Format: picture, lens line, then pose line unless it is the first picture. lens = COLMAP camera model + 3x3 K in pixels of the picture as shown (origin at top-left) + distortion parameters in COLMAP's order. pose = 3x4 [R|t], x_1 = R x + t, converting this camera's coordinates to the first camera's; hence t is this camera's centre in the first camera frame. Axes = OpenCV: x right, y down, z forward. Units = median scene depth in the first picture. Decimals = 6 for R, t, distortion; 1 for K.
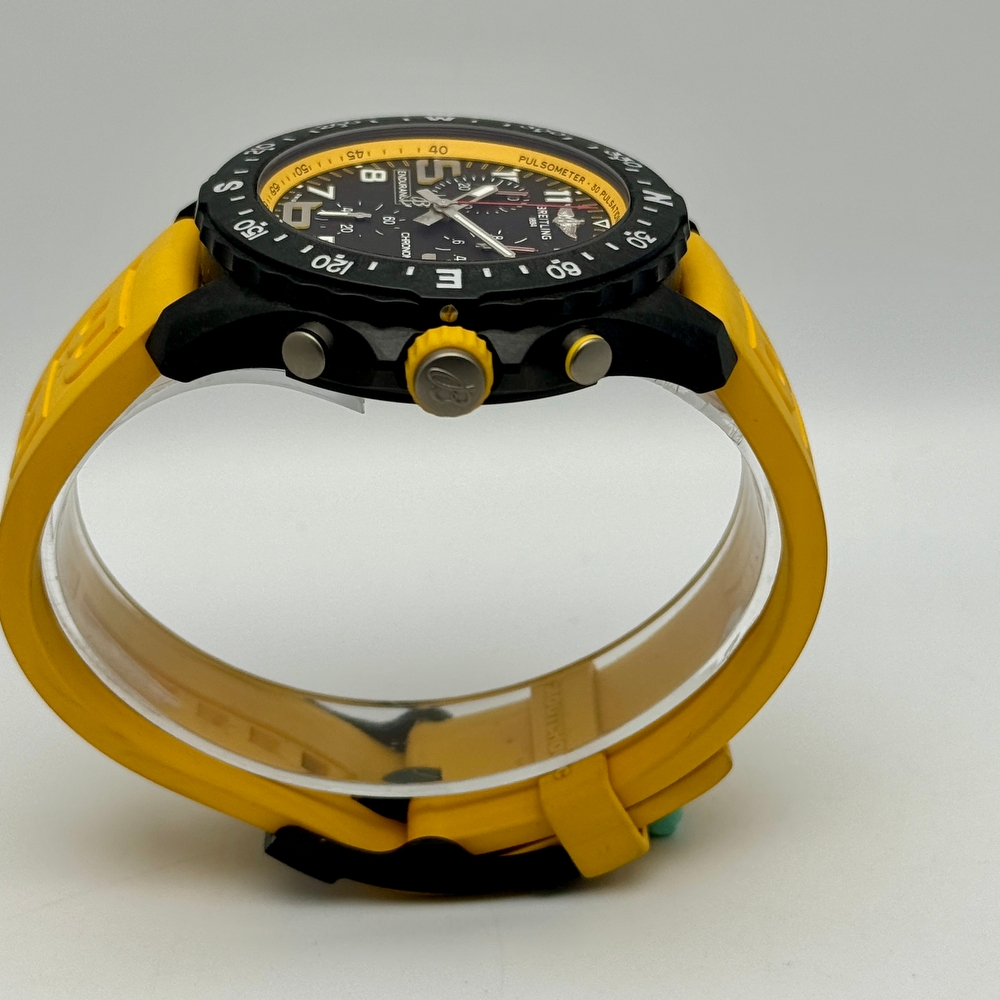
lens RADIAL K [[2691.1, 0, 502.8], [0, 2691.1, 499.4], [0, 0, 1]] dist [0.126568, 0.000000]
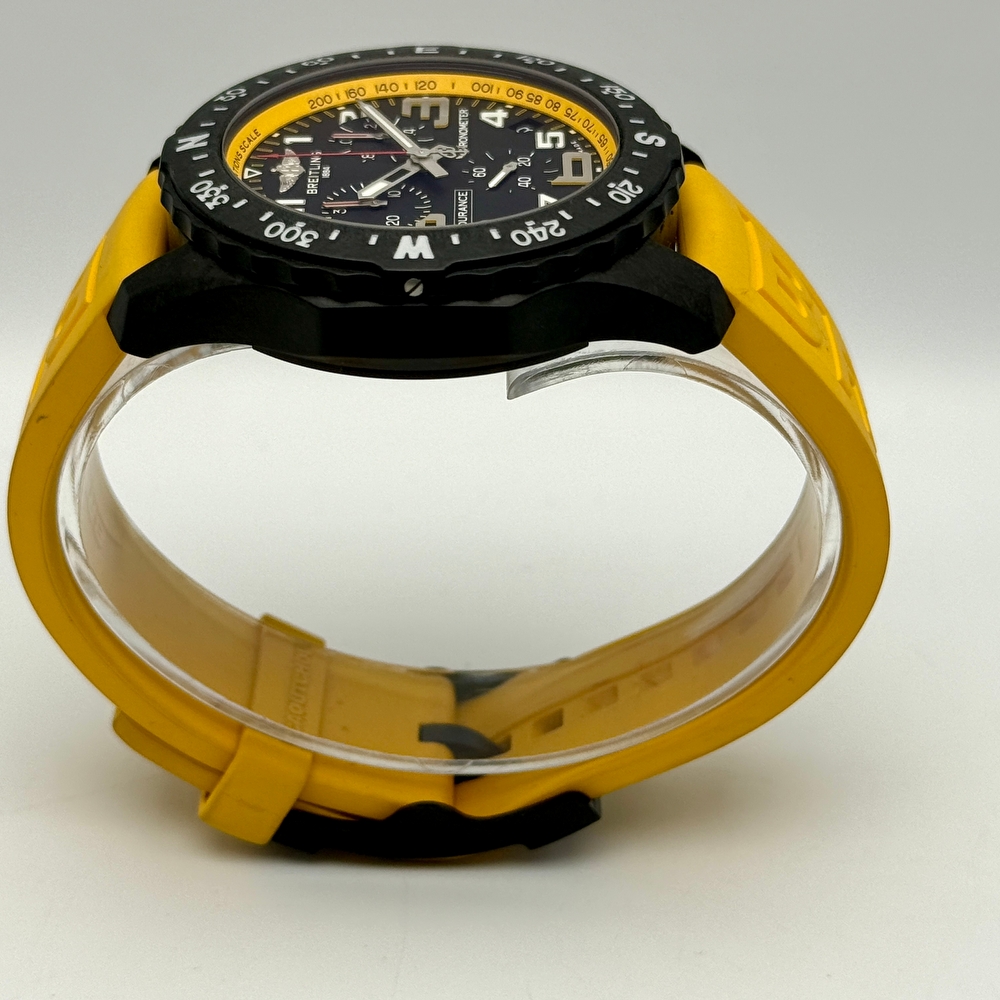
lens RADIAL K [[2691.1, 0, 496.8], [0, 2691.1, 497.0], [0, 0, 1]] dist [0.126568, 0.000000]
pose [[-0.998454, -0.051203, 0.021635, -0.073013], [-0.004967, 0.469842, 0.882737, -0.865455], [-0.055363, 0.881264, -0.469370, 1.514485]]
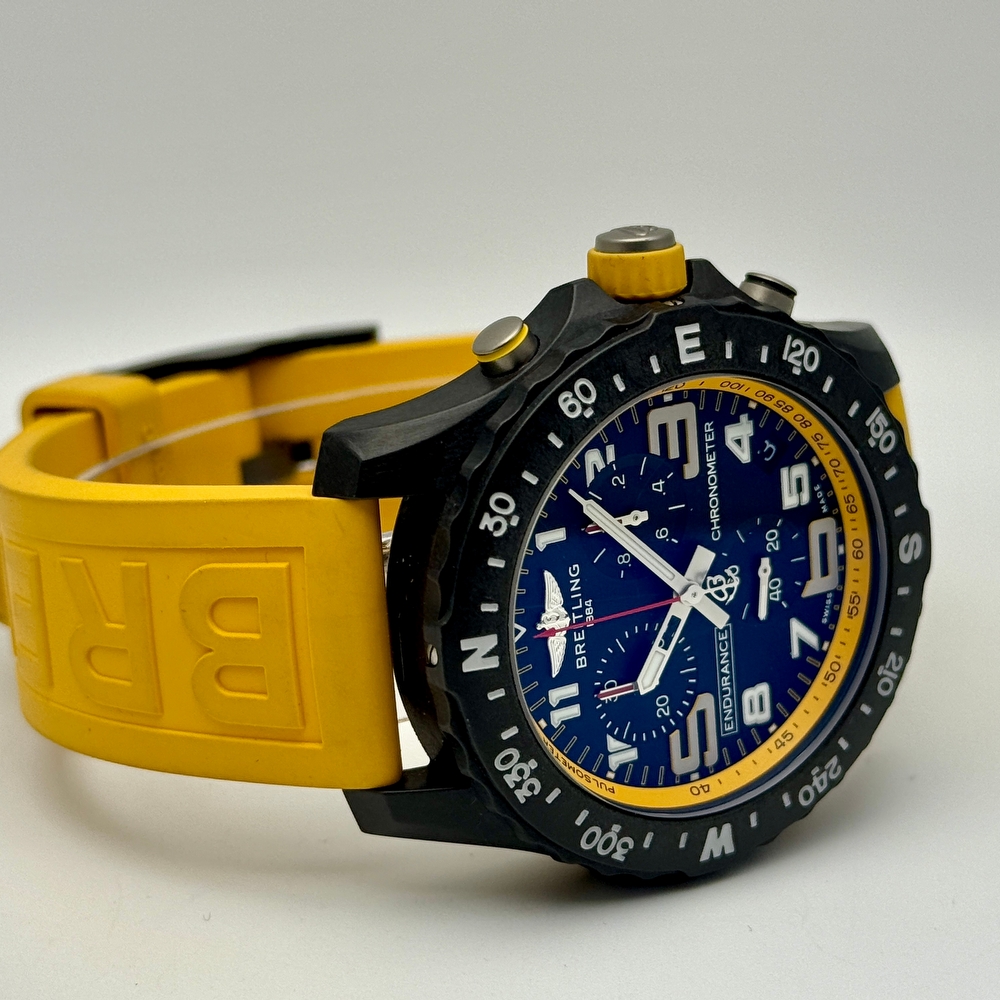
lens RADIAL K [[2691.1, 0, 429.9], [0, 2691.1, 473.9], [0, 0, 1]] dist [0.126568, 0.000000]
pose [[-0.854238, 0.150341, -0.497670, 0.446656], [-0.474928, -0.615063, 0.629397, -0.559757], [-0.211474, 0.774012, 0.596812, 0.482797]]
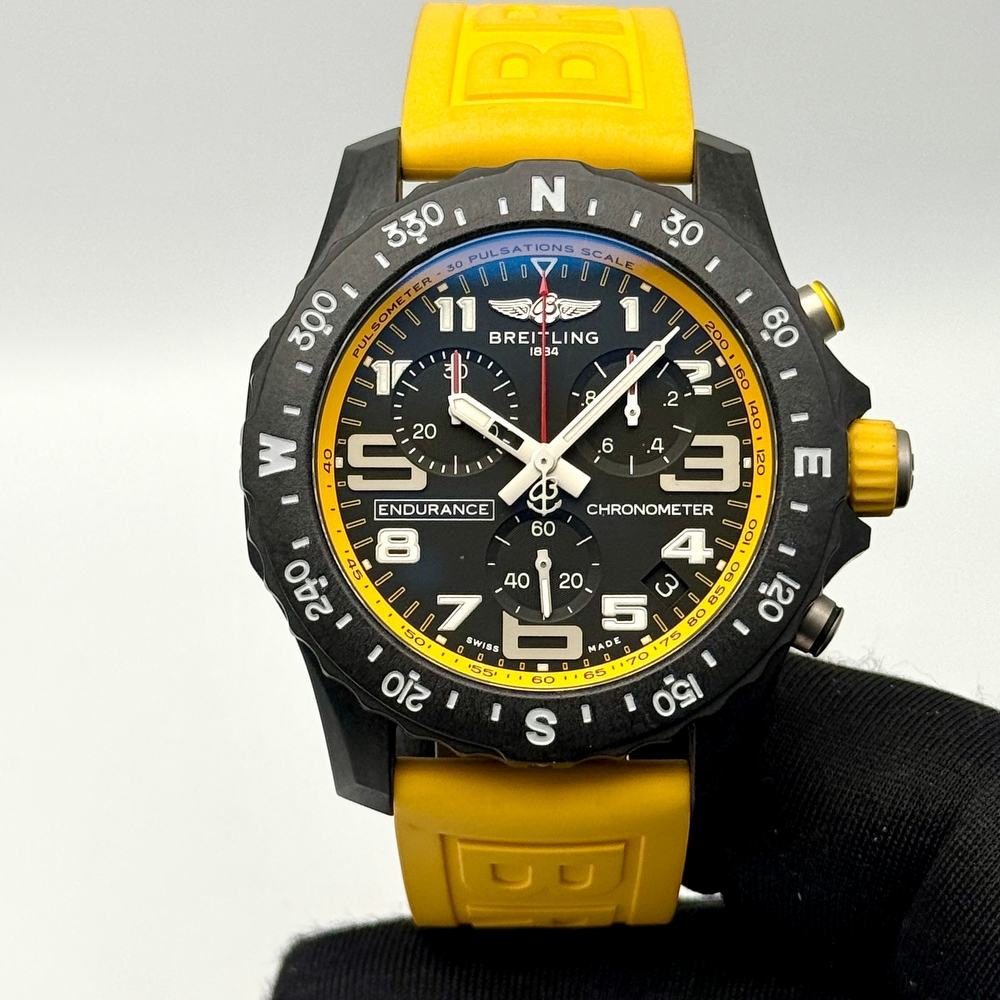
lens RADIAL K [[2691.1, 0, 502.7], [0, 2691.1, 467.8], [0, 0, 1]] dist [0.126568, 0.000000]
pose [[0.053955, -0.998110, 0.029416, -0.047595], [0.485542, 0.051966, 0.872667, -0.802899], [-0.872547, -0.032802, 0.487428, 0.605731]]
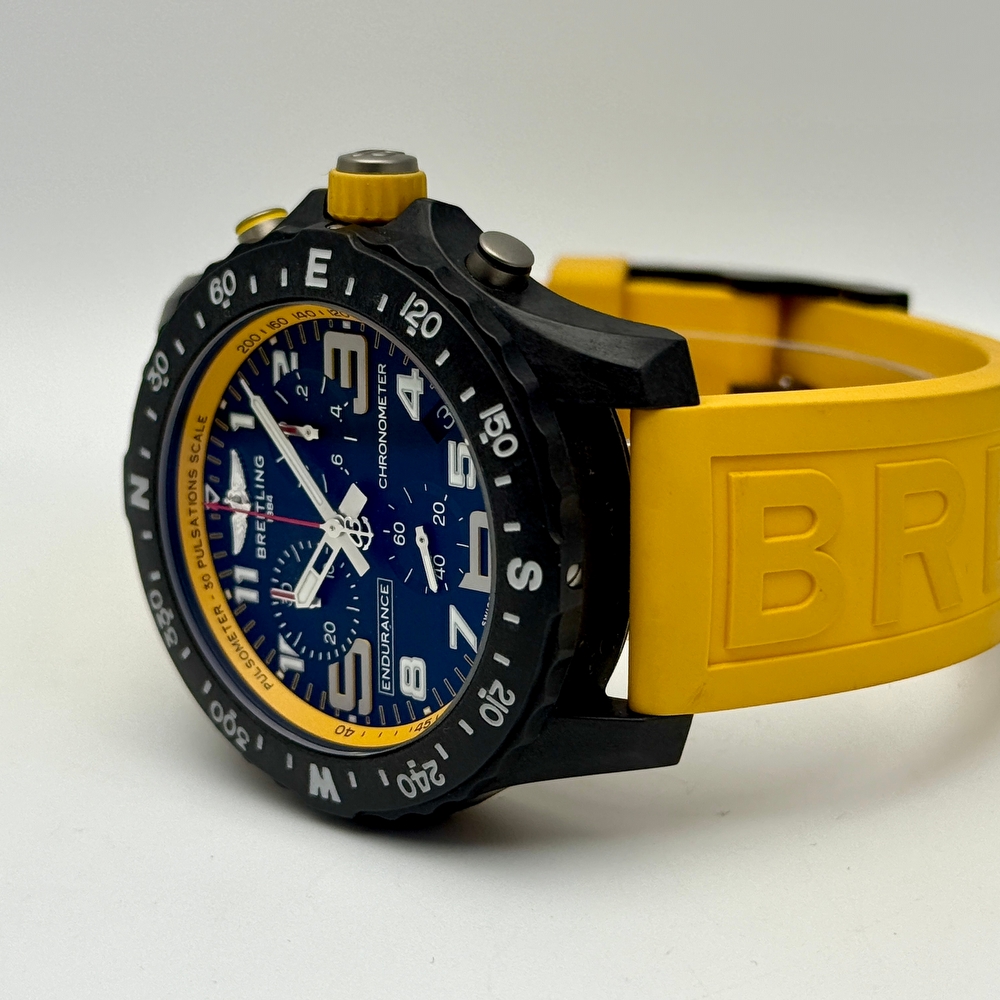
lens RADIAL K [[2691.1, 0, 495.4], [0, 2691.1, 492.1], [0, 0, 1]] dist [0.126568, 0.000000]
pose [[-0.792417, -0.178962, 0.583136, -0.524088], [0.551988, -0.617219, 0.560670, -0.522484], [0.259584, 0.766168, 0.587879, 0.514657]]
